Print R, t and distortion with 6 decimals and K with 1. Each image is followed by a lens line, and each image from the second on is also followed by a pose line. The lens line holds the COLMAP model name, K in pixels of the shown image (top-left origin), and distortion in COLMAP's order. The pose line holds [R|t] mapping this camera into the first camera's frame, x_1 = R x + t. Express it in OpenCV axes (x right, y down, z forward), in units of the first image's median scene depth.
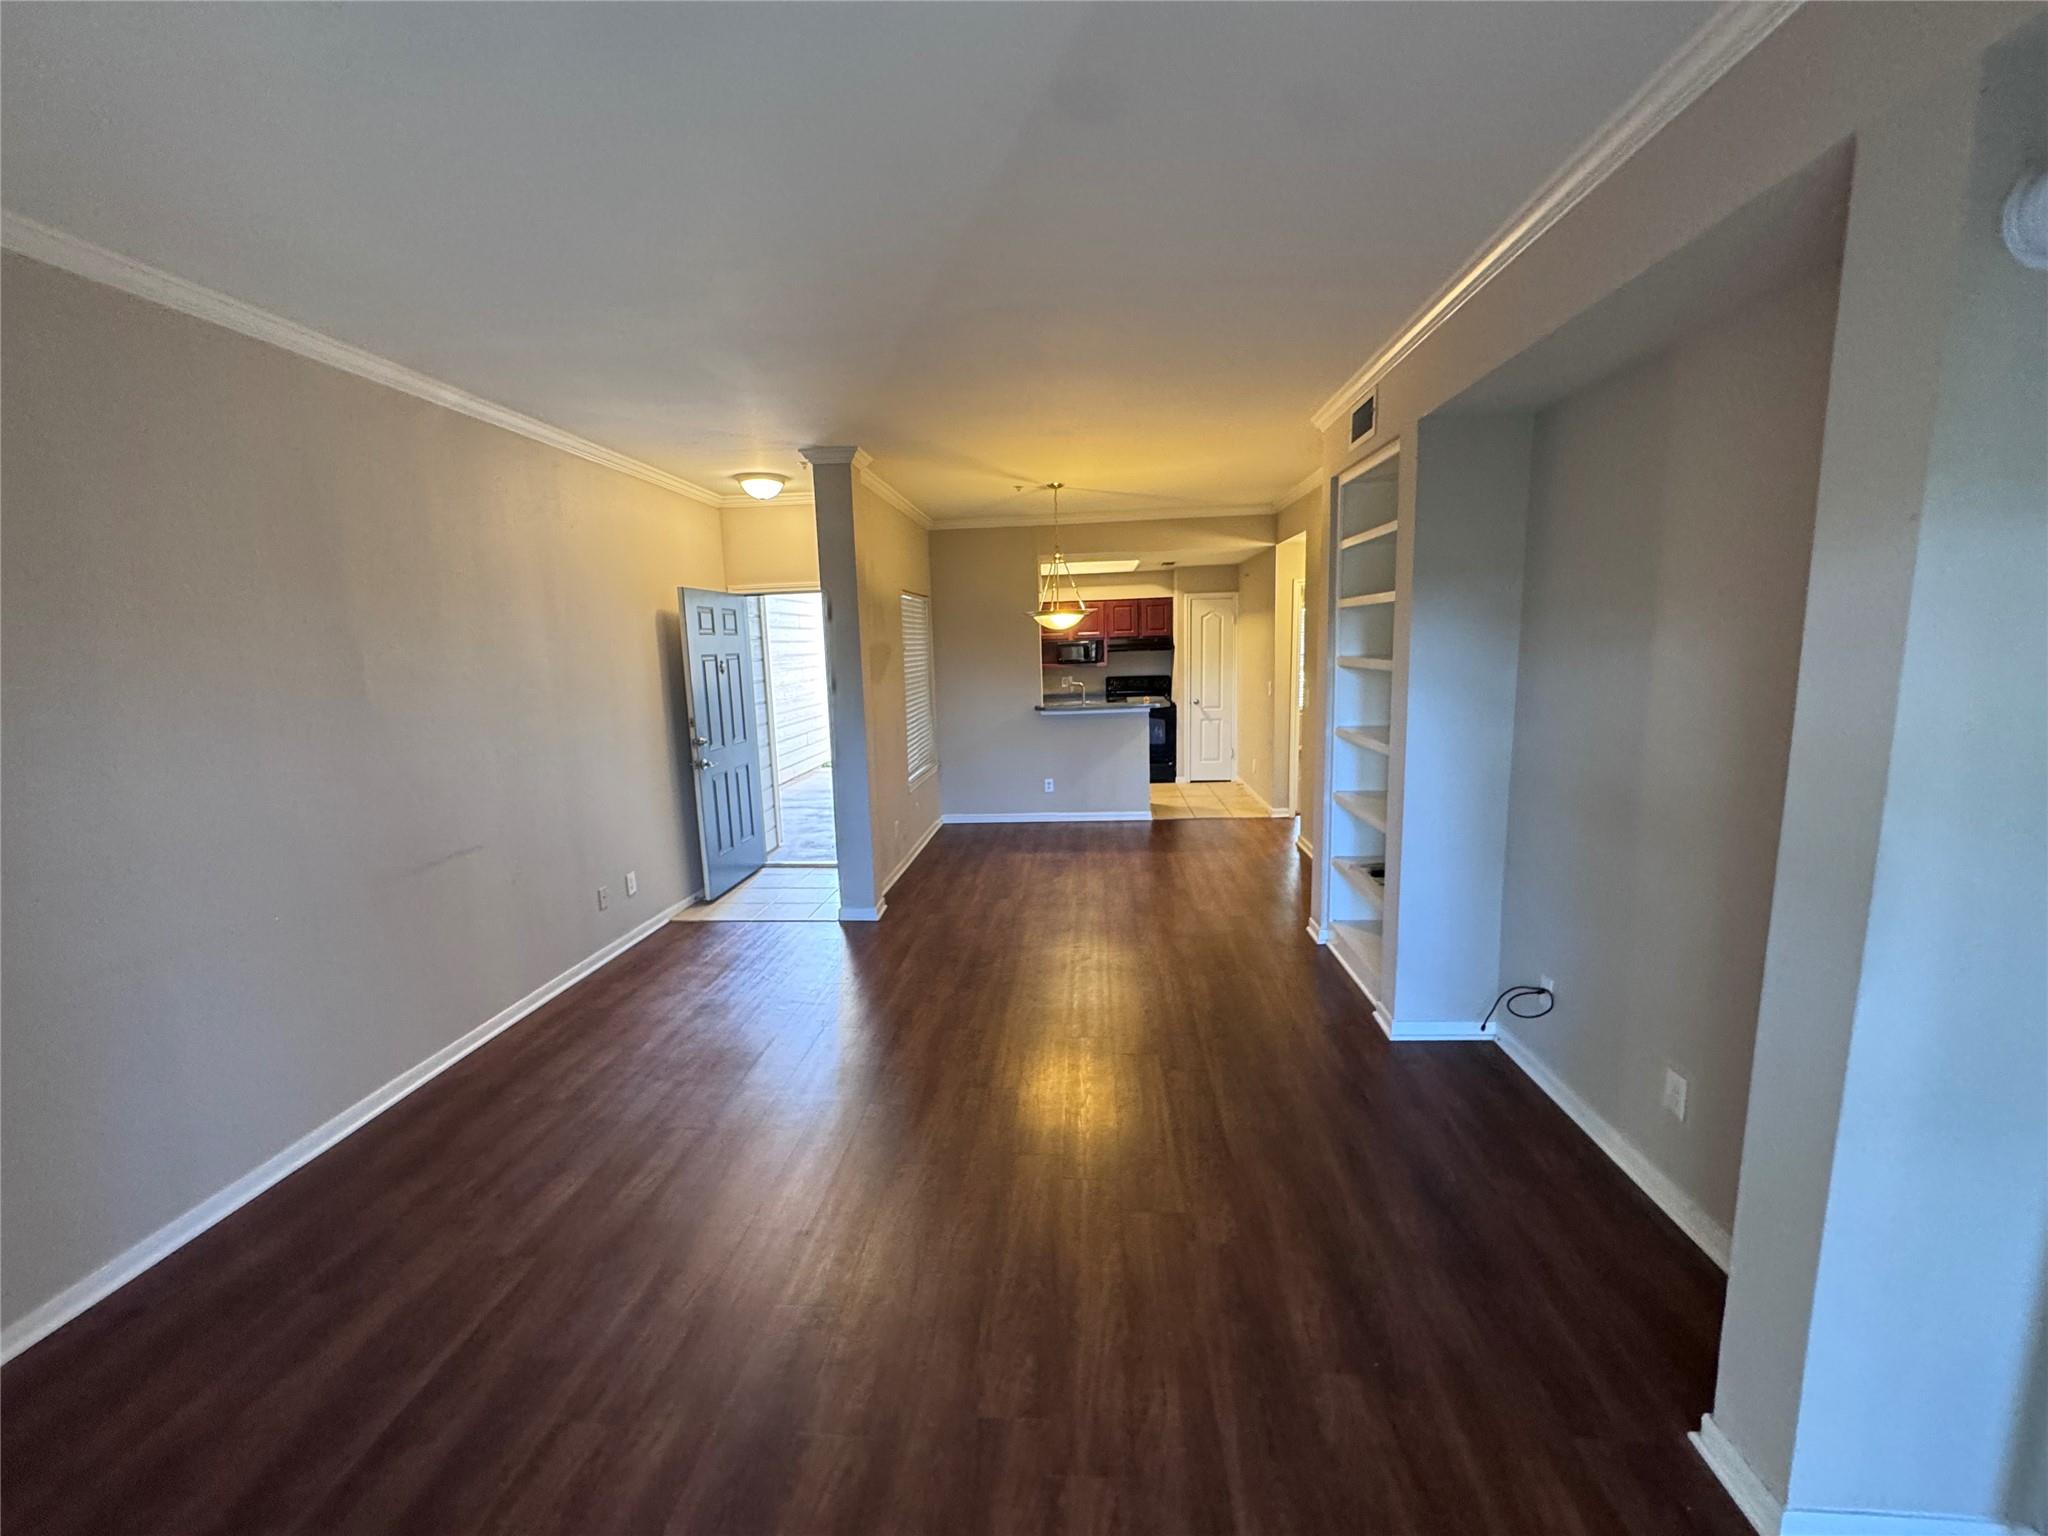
lens RADIAL K [[822.7, 0, 1023.4], [0, 822.7, 772.2], [0, 0, 1]] dist [0.000010, -0.000447]
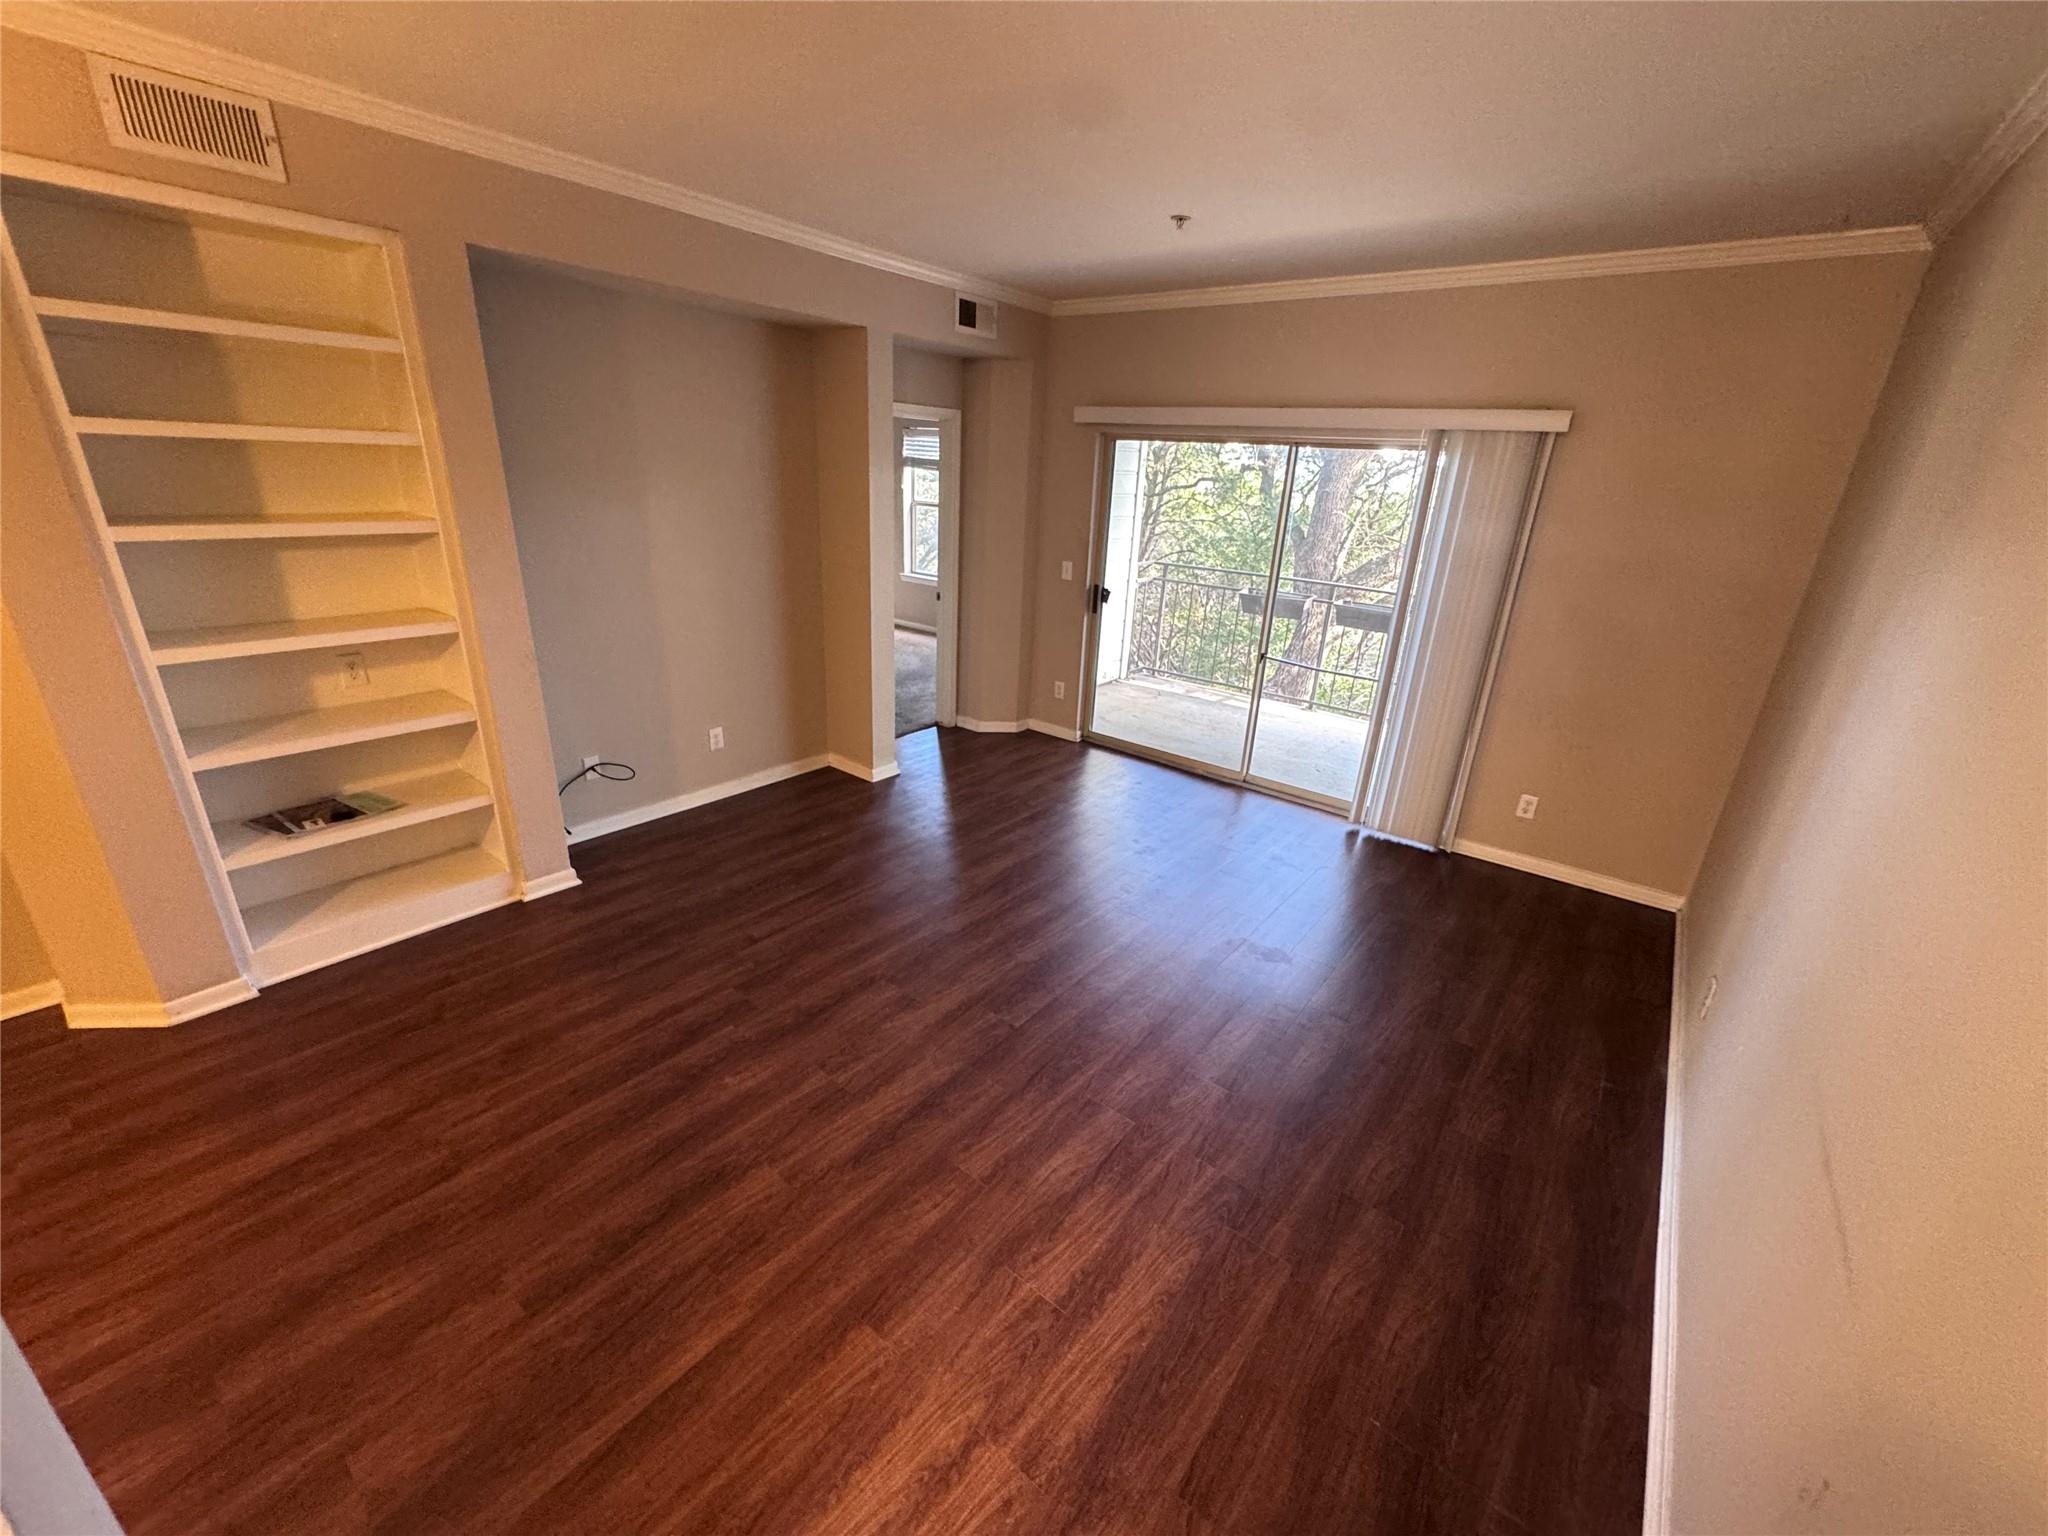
lens RADIAL K [[822.7, 0, 1023.4], [0, 822.7, 772.2], [0, 0, 1]] dist [0.000010, -0.000447]
pose [[-0.837377, -0.202160, 0.507868, -0.706083], [0.063022, 0.887197, 0.457066, -0.328360], [-0.542980, 0.414744, -0.730178, 1.801112]]
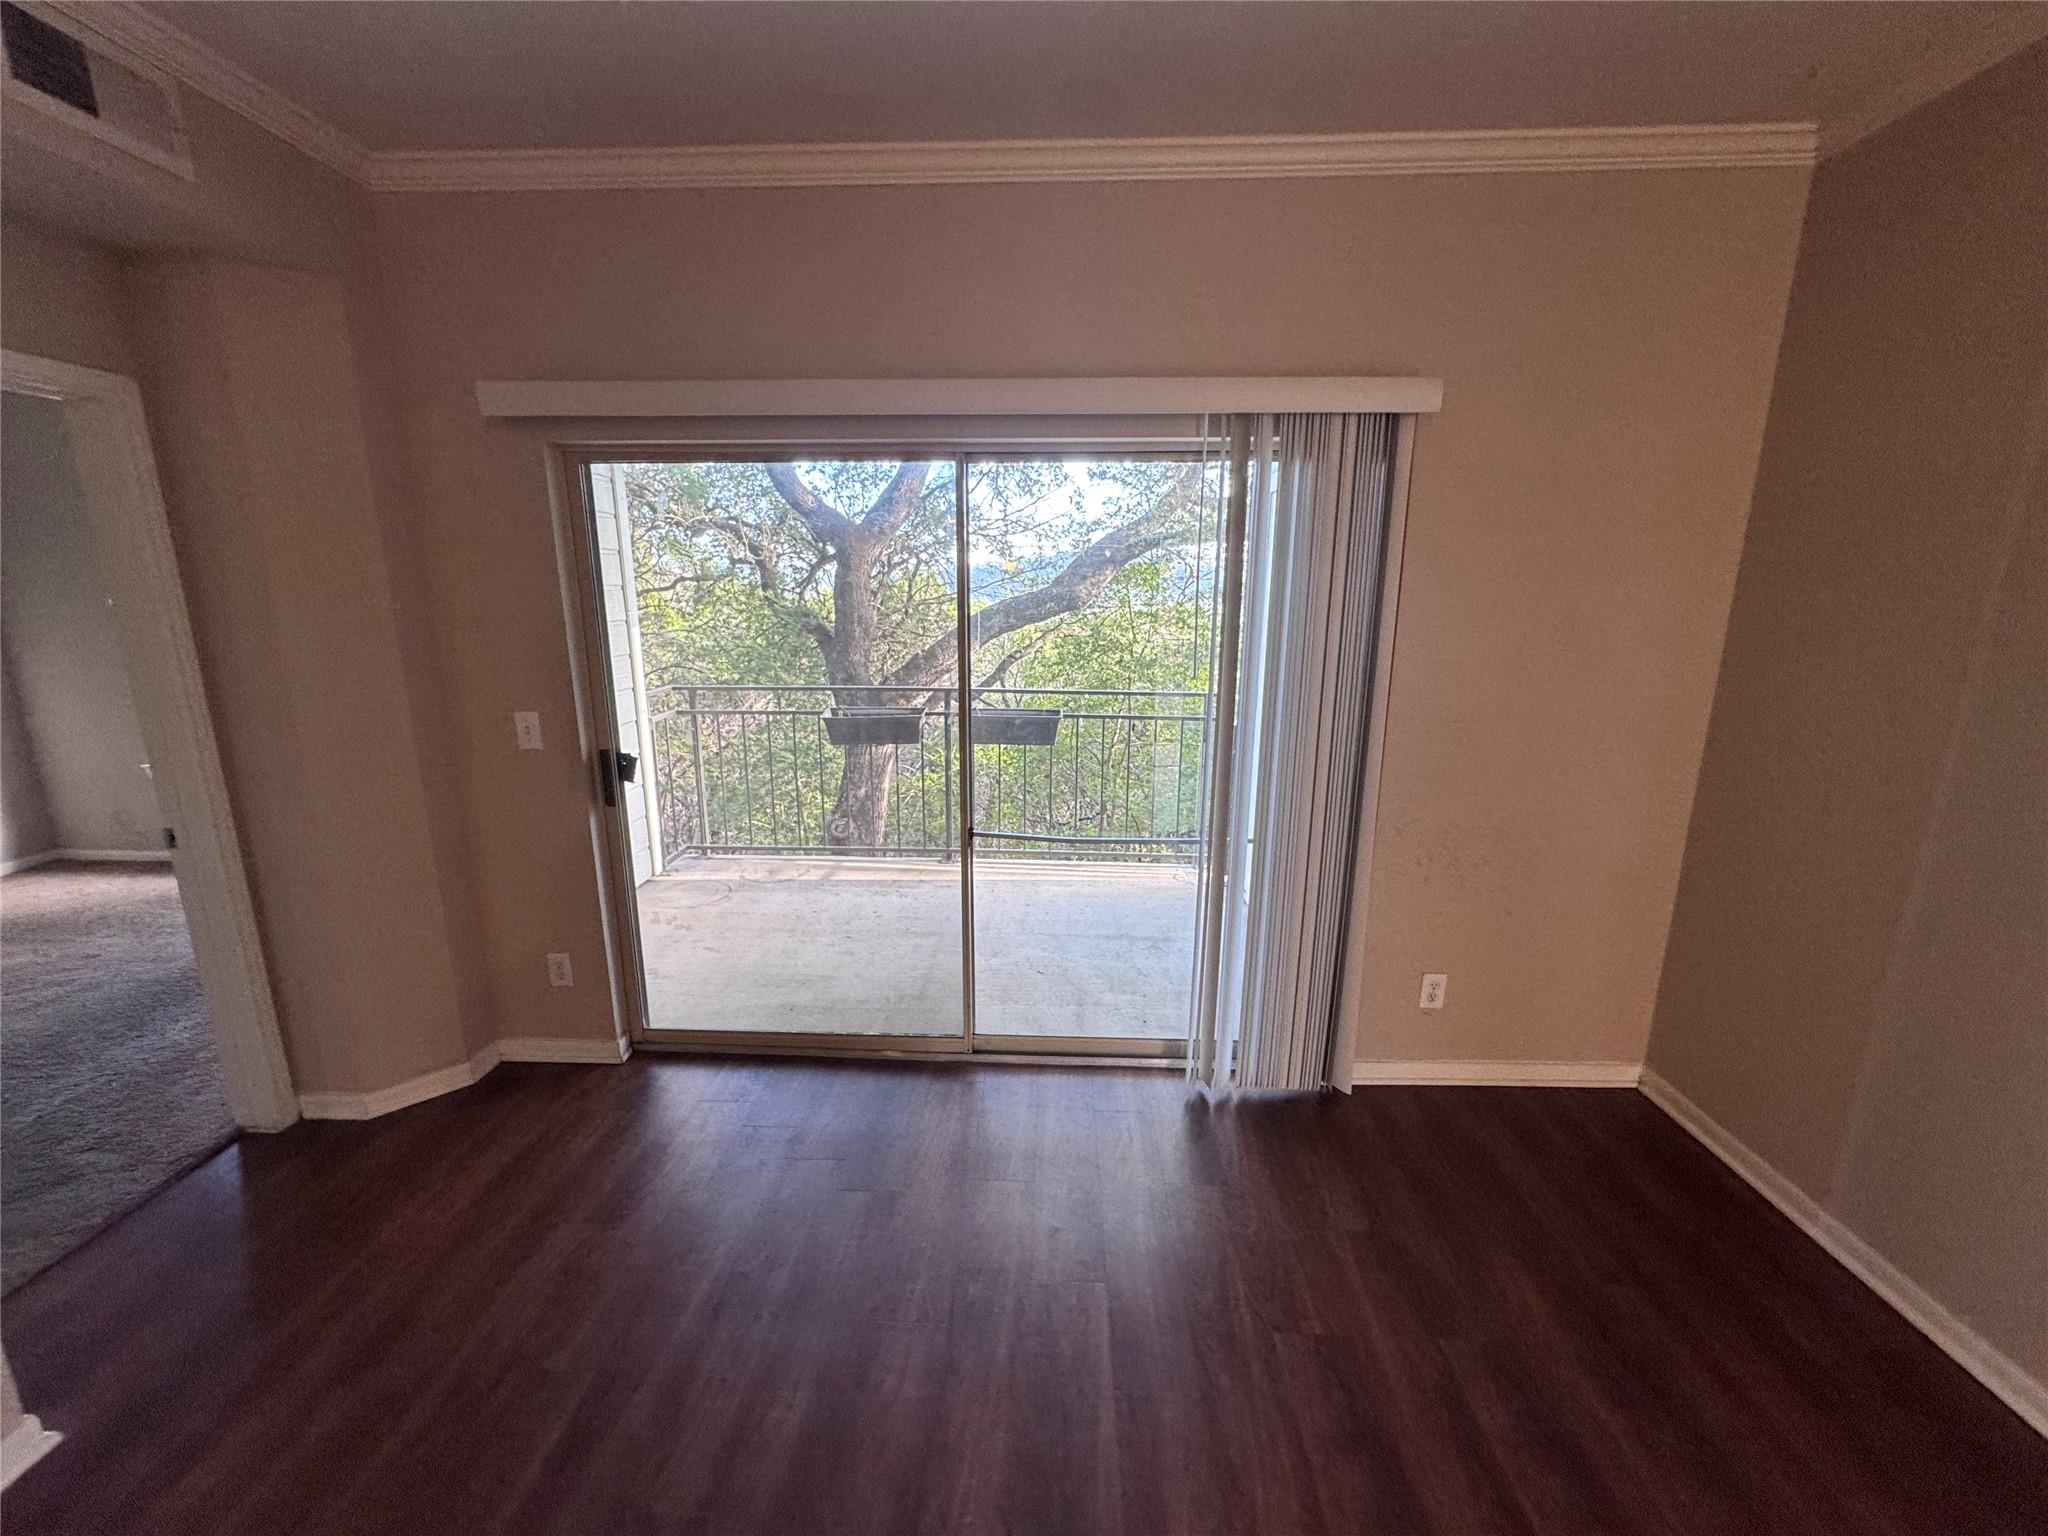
lens RADIAL K [[822.7, 0, 1023.4], [0, 822.7, 772.2], [0, 0, 1]] dist [0.000010, -0.000447]
pose [[-0.998549, 0.038548, -0.037614, -0.196000], [0.021888, 0.928558, 0.370540, -0.129486], [0.049211, 0.369179, -0.928054, 0.978352]]
